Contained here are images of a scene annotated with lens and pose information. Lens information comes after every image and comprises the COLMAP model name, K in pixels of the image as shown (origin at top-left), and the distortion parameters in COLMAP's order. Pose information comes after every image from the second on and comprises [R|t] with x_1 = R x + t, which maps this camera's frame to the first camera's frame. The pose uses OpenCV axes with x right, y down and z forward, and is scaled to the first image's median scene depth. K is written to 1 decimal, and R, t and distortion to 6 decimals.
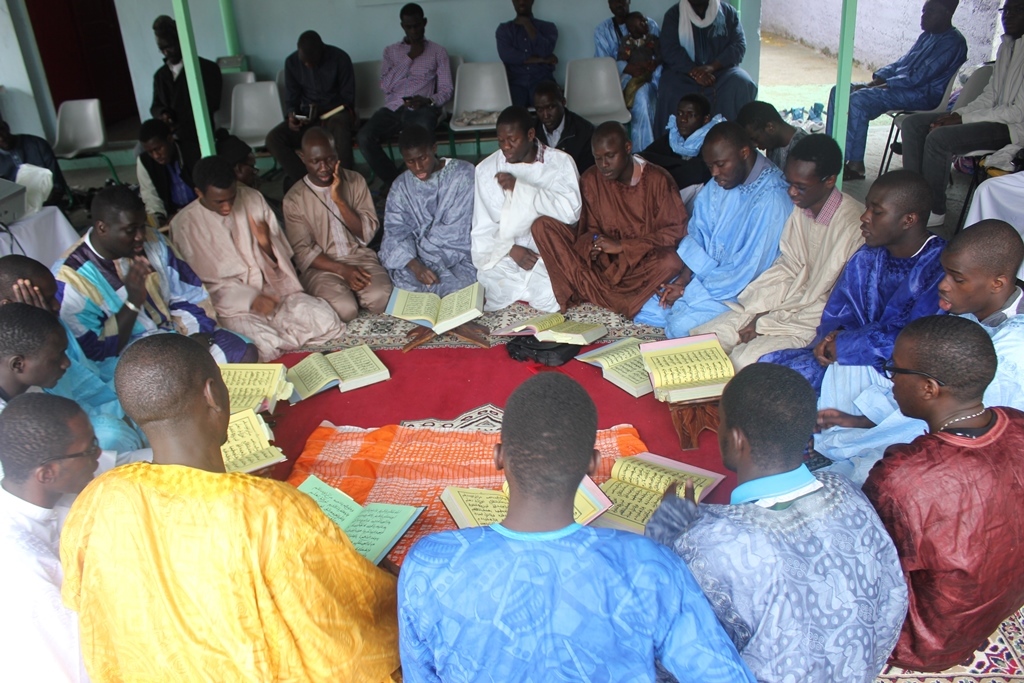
lens RADIAL K [[774.0, 0, 508.9], [0, 774.0, 340.0], [0, 0, 1]] dist [-0.134088, 0.079569]
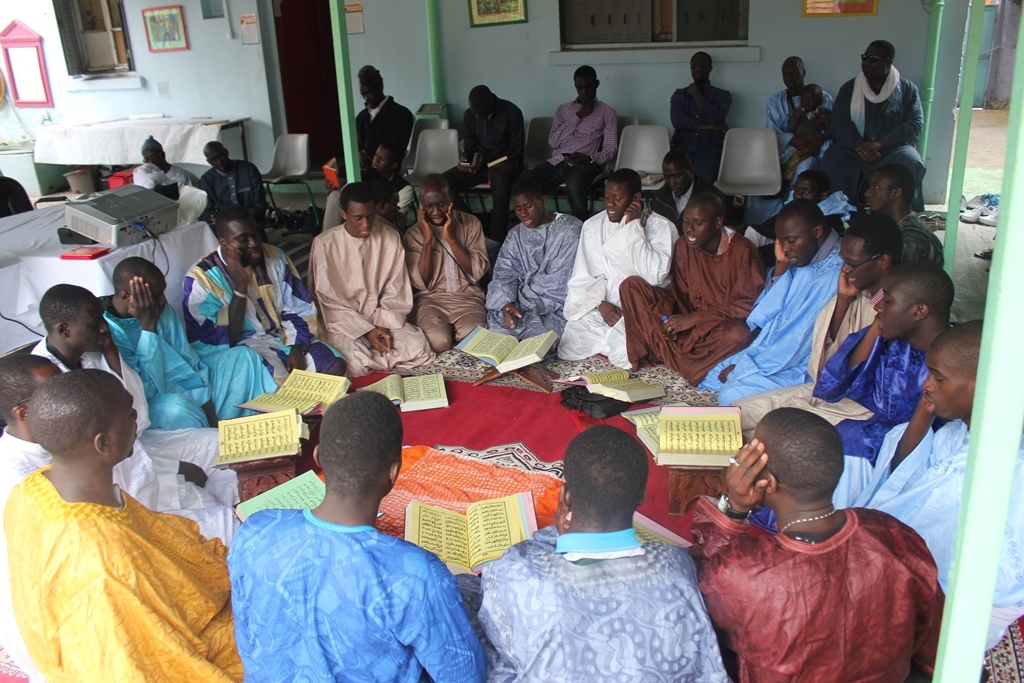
lens RADIAL K [[774.0, 0, 517.3], [0, 774.0, 341.5], [0, 0, 1]] dist [-0.134088, 0.079569]
pose [[0.955998, 0.126521, -0.264690, 0.186982], [-0.143627, 0.988552, -0.046222, -0.003954], [0.255811, 0.082205, 0.963225, -0.028252]]
